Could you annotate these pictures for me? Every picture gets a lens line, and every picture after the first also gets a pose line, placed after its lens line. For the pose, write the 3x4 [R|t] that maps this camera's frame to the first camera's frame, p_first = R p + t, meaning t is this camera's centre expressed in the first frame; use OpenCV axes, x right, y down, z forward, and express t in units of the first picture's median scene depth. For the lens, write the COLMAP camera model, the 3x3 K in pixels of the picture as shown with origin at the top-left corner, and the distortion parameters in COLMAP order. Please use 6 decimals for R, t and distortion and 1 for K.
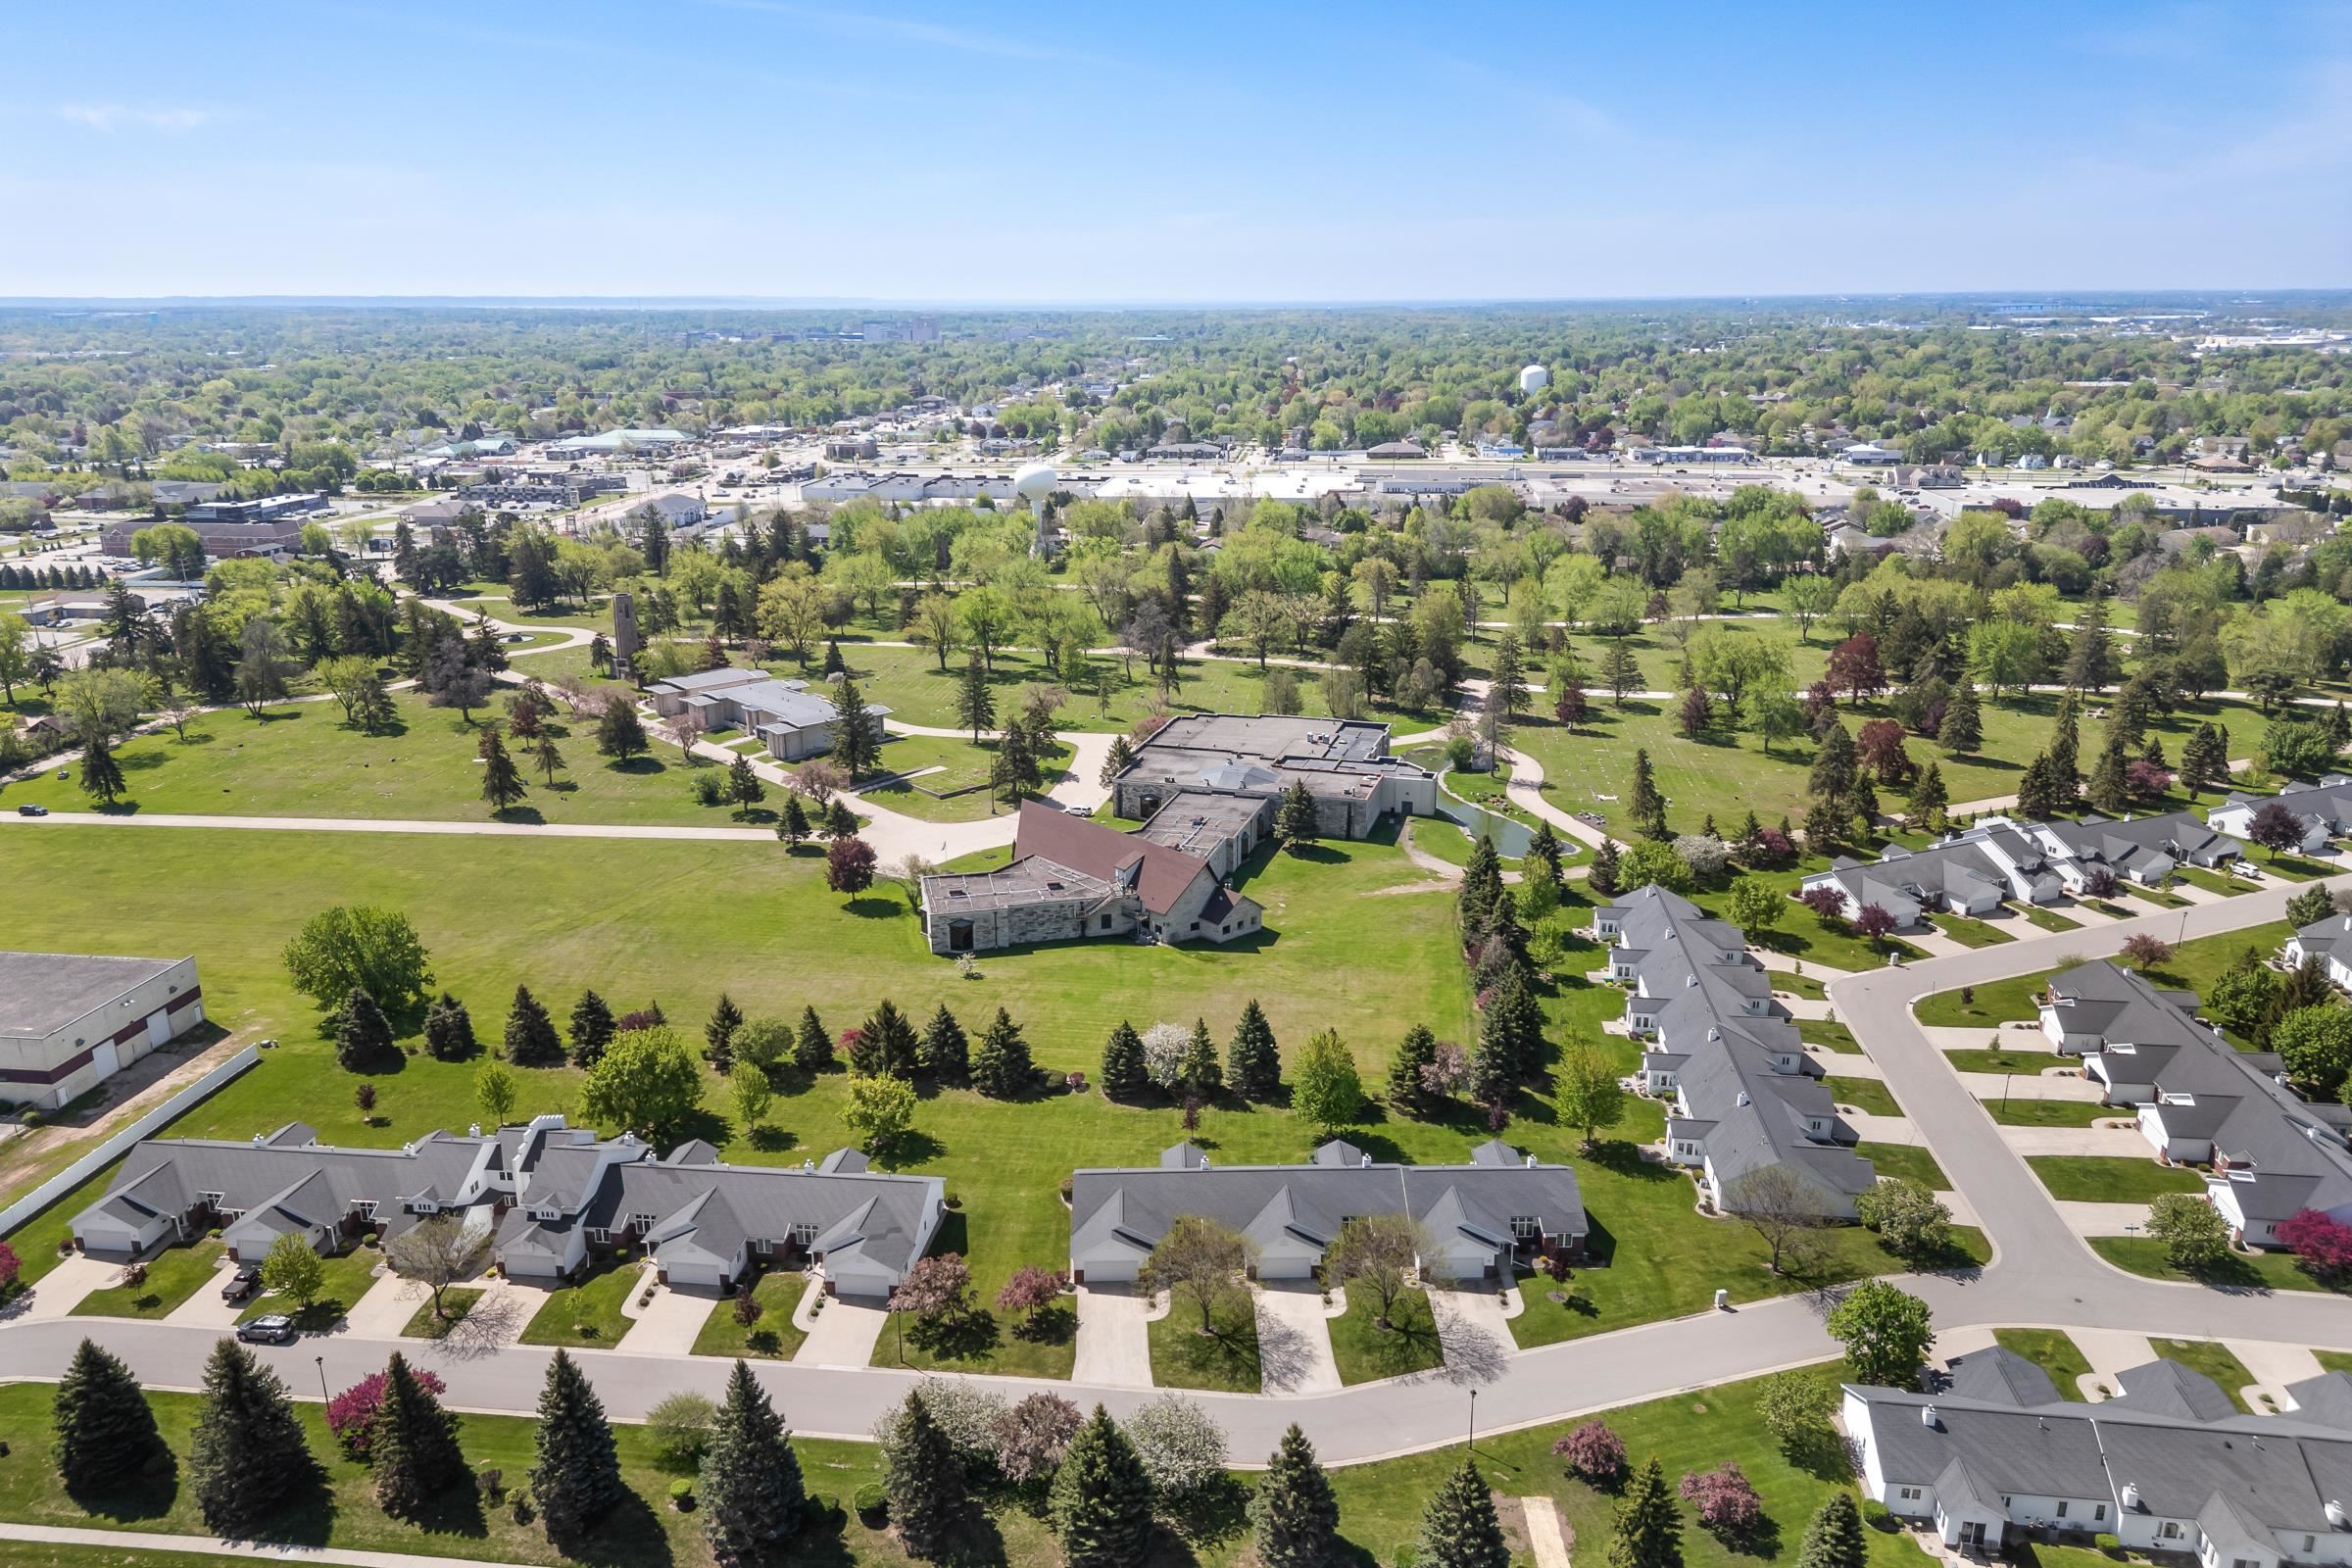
lens RADIAL K [[1598.0, 0, 1176.0], [0, 1598.0, 784.0], [0, 0, 1]] dist [0.081064, -0.083422]
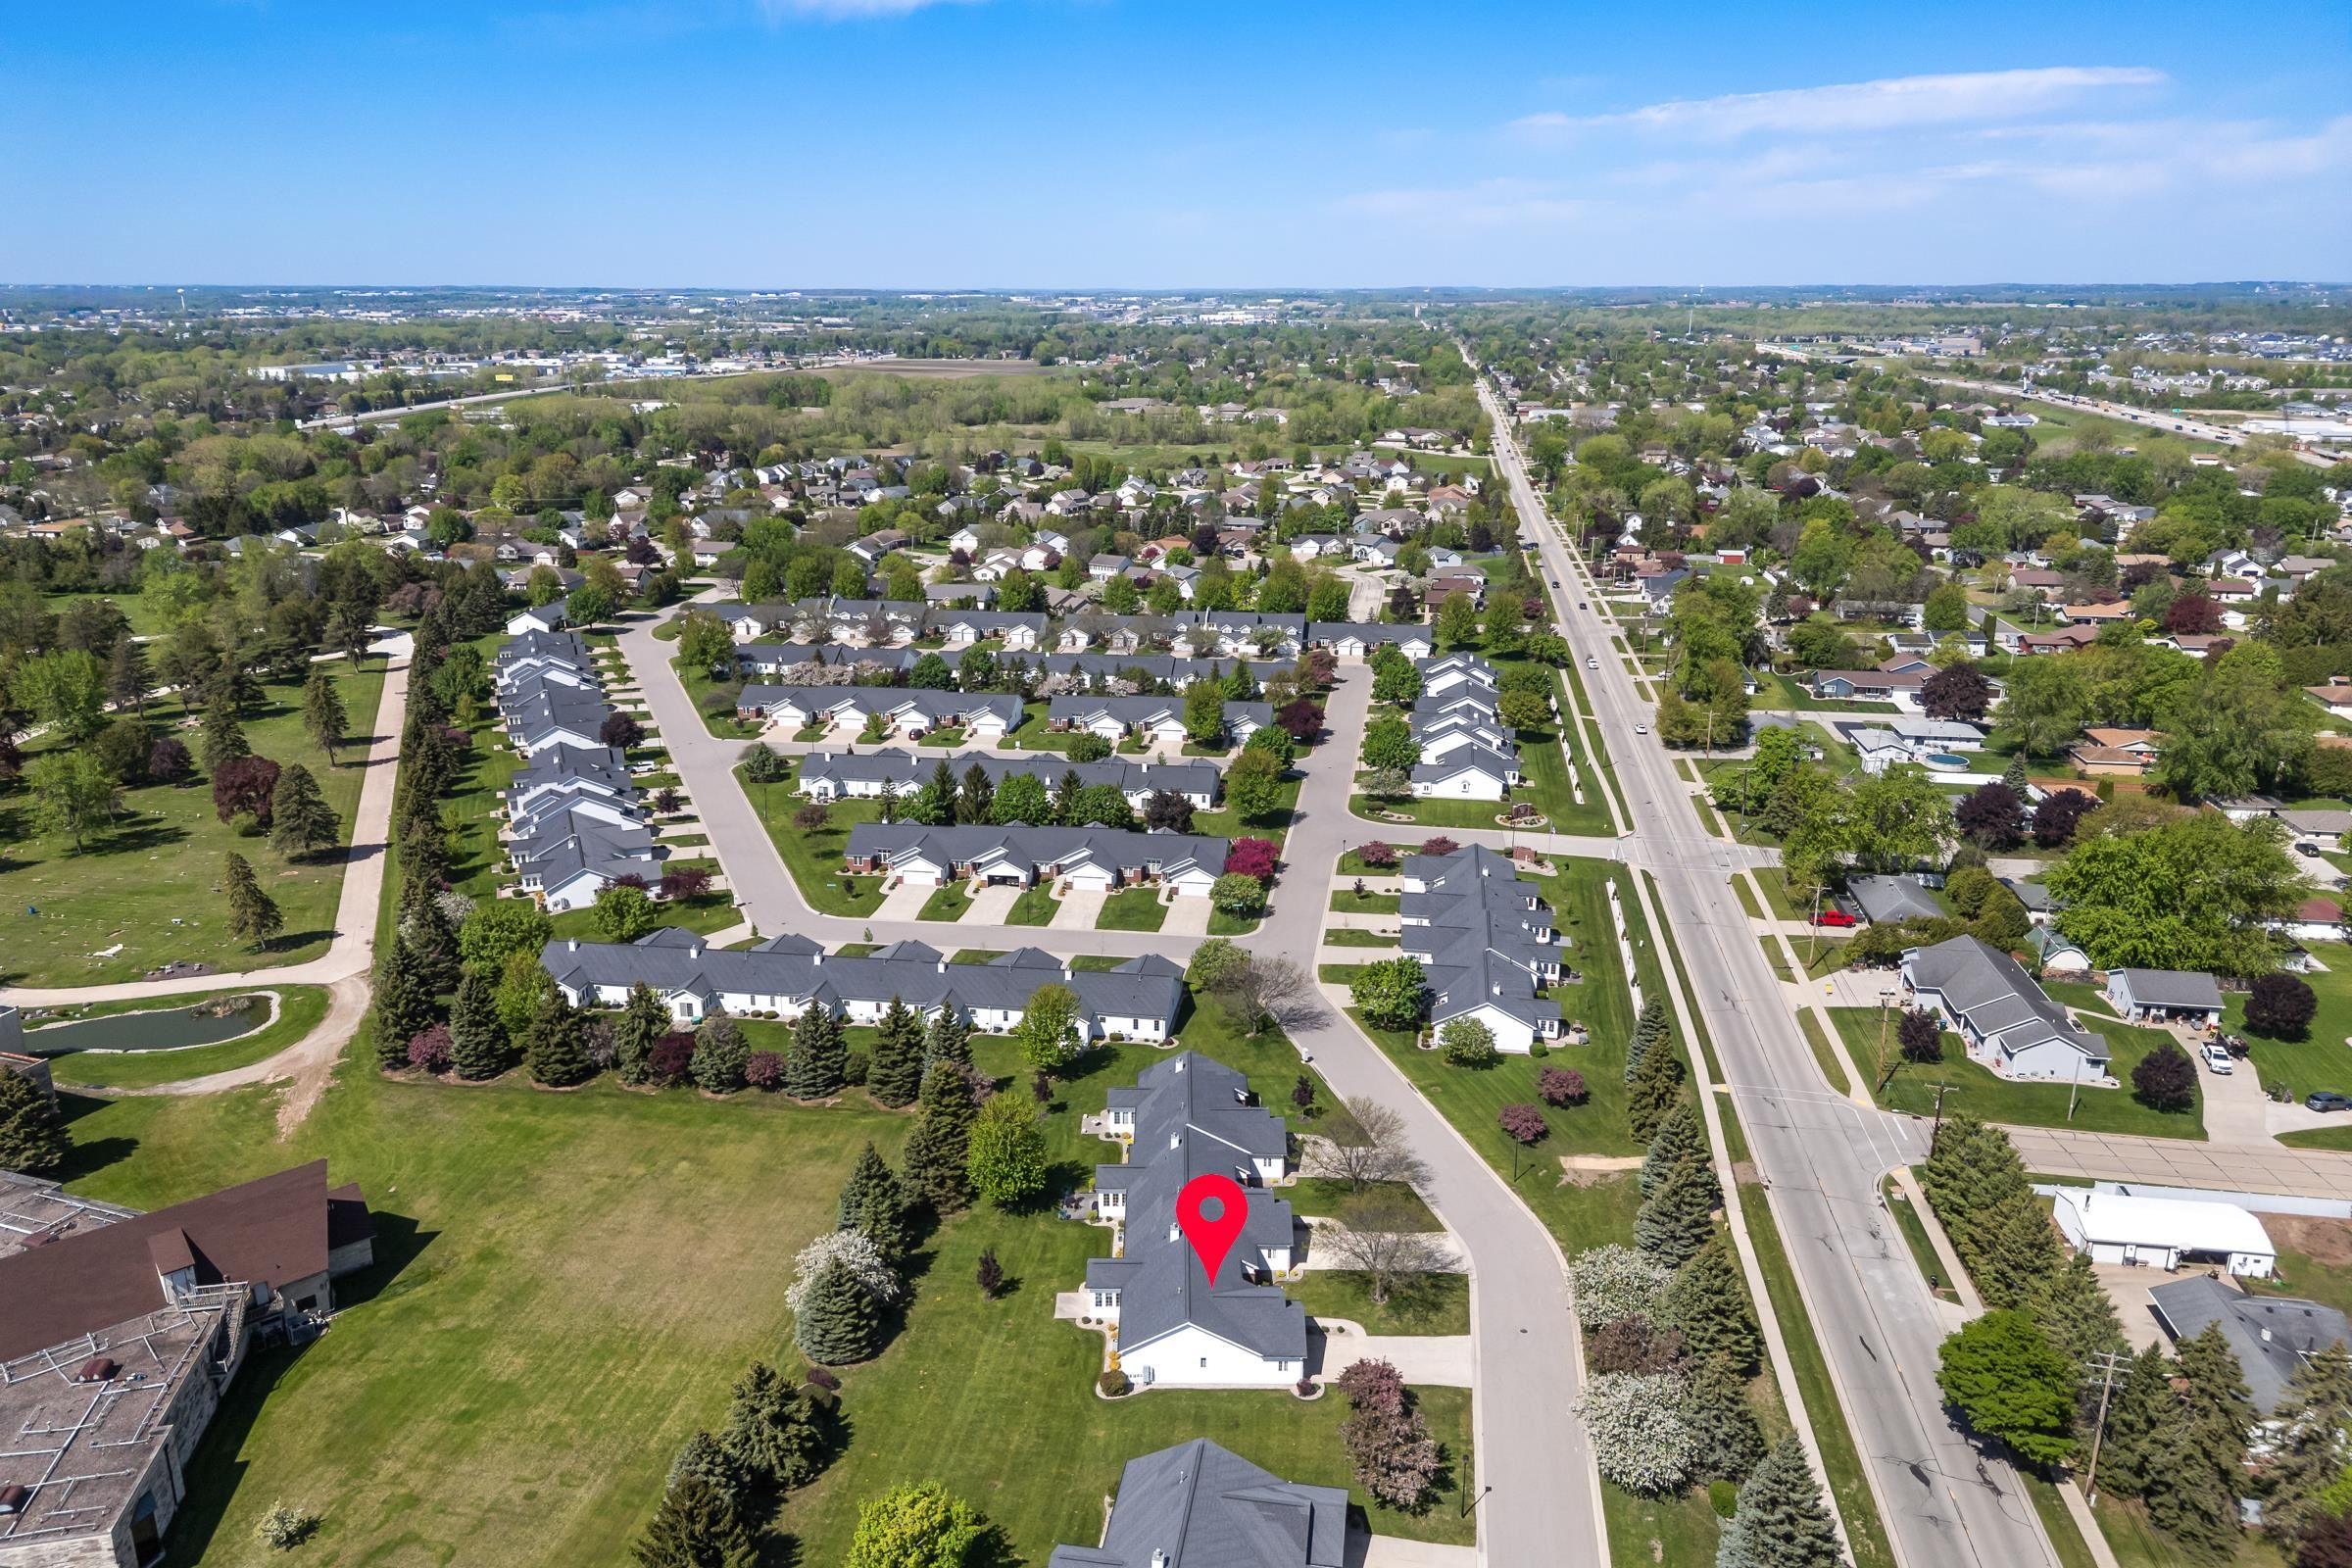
lens RADIAL K [[1638.2, 0, 1176.0], [0, 1638.2, 784.0], [0, 0, 1]] dist [0.087319, -0.104110]
pose [[0.034428, -0.284759, 0.957981, -0.648118], [0.285136, 0.921507, 0.263670, -0.191582], [-0.957869, 0.264077, 0.112921, 0.681600]]
